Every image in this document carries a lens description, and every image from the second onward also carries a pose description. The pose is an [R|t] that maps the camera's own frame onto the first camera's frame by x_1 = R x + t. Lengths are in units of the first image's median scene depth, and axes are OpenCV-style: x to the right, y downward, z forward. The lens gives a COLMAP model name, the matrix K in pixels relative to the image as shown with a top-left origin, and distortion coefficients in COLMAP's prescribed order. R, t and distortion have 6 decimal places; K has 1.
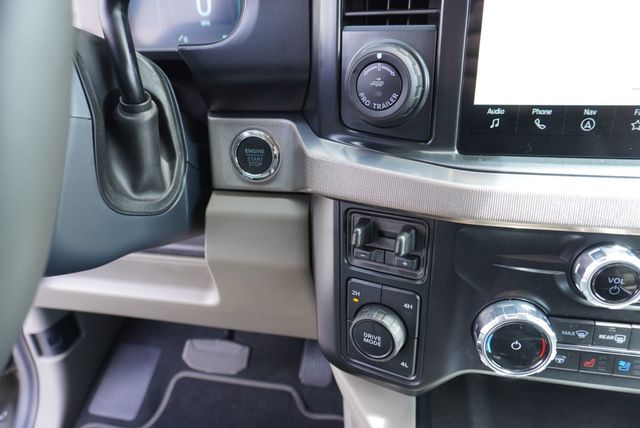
lens RADIAL K [[430.9, 0, 320.0], [0, 430.9, 214.0], [0, 0, 1]] dist [-0.045743, 0.033886]
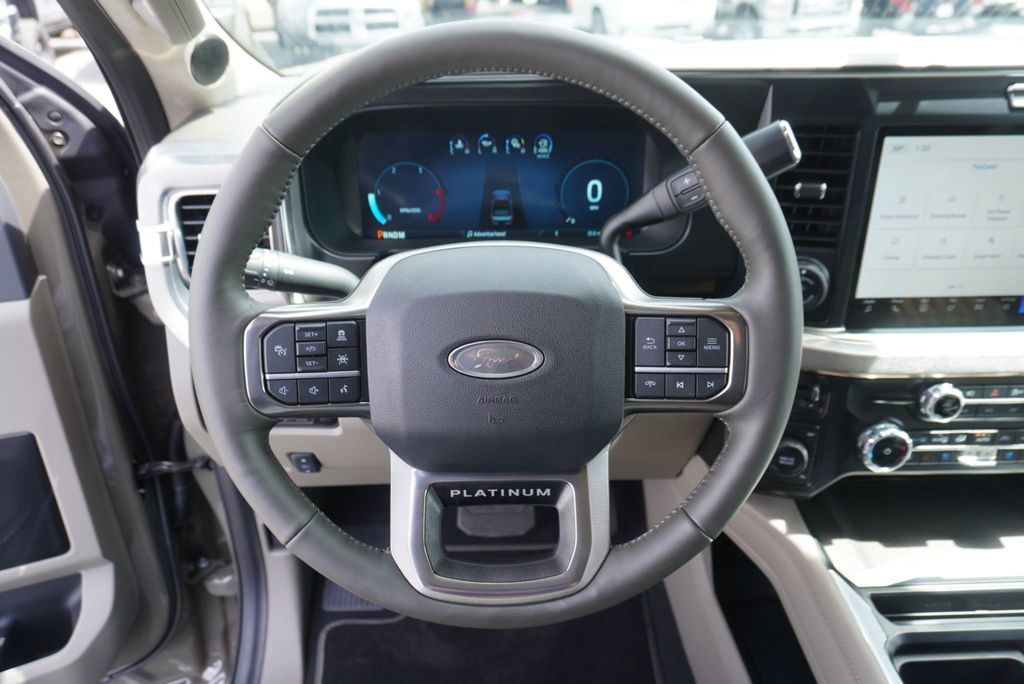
lens RADIAL K [[682.9, 0, 503.7], [0, 682.9, 347.0], [0, 0, 1]] dist [-0.044438, 0.033653]
pose [[0.975978, -0.083223, 0.201345, -1.341572], [0.072164, 0.995485, 0.061667, -0.317623], [-0.205568, -0.045655, 0.977577, -1.080673]]
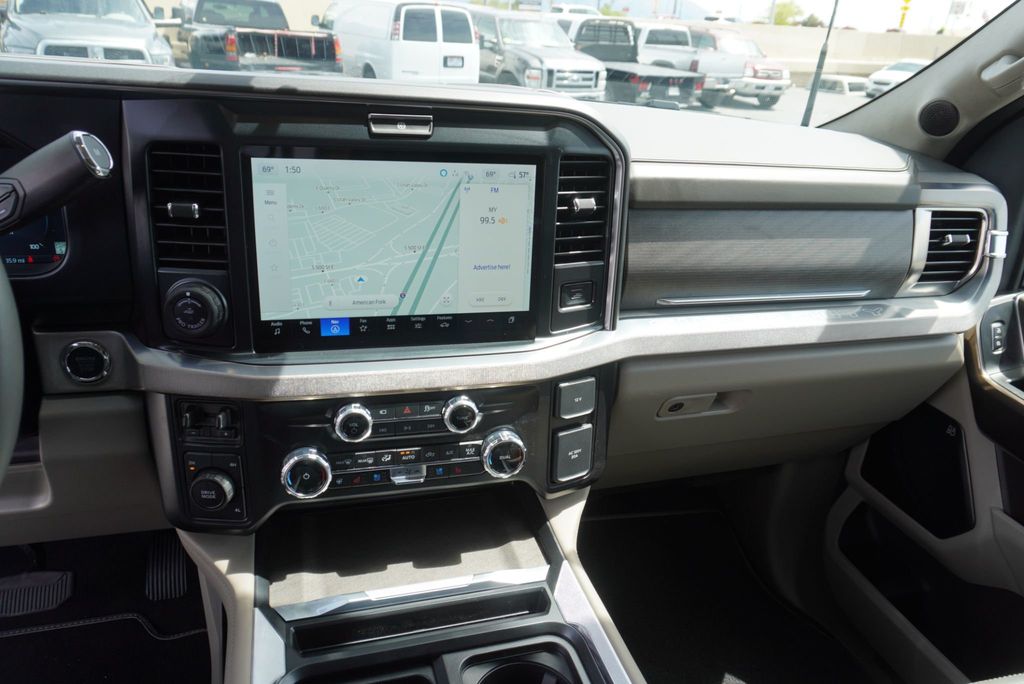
lens RADIAL K [[682.9, 0, 503.7], [0, 682.9, 347.0], [0, 0, 1]] dist [-0.044438, 0.033653]
pose [[0.879571, -0.095234, 0.466139, -0.007268], [0.104041, 0.994549, 0.006873, -0.092124], [-0.464253, 0.042452, 0.884685, -1.458025]]
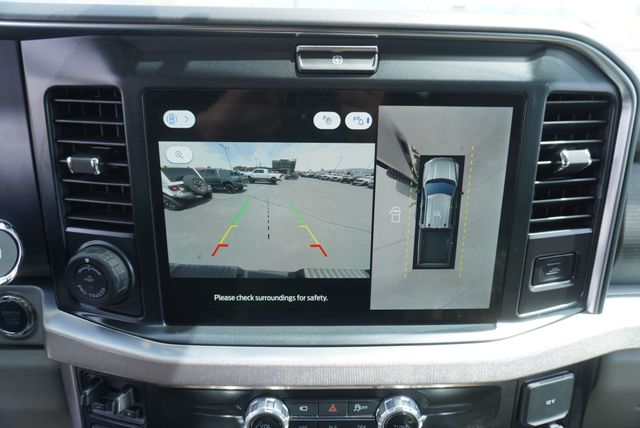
lens RADIAL K [[430.9, 0, 320.0], [0, 430.9, 214.0], [0, 0, 1]] dist [-0.045743, 0.033886]
pose [[0.972639, -0.038834, 0.229054, 0.504741], [0.053219, 0.996957, -0.056958, -0.382824], [-0.226145, 0.067590, 0.971746, -0.372656]]
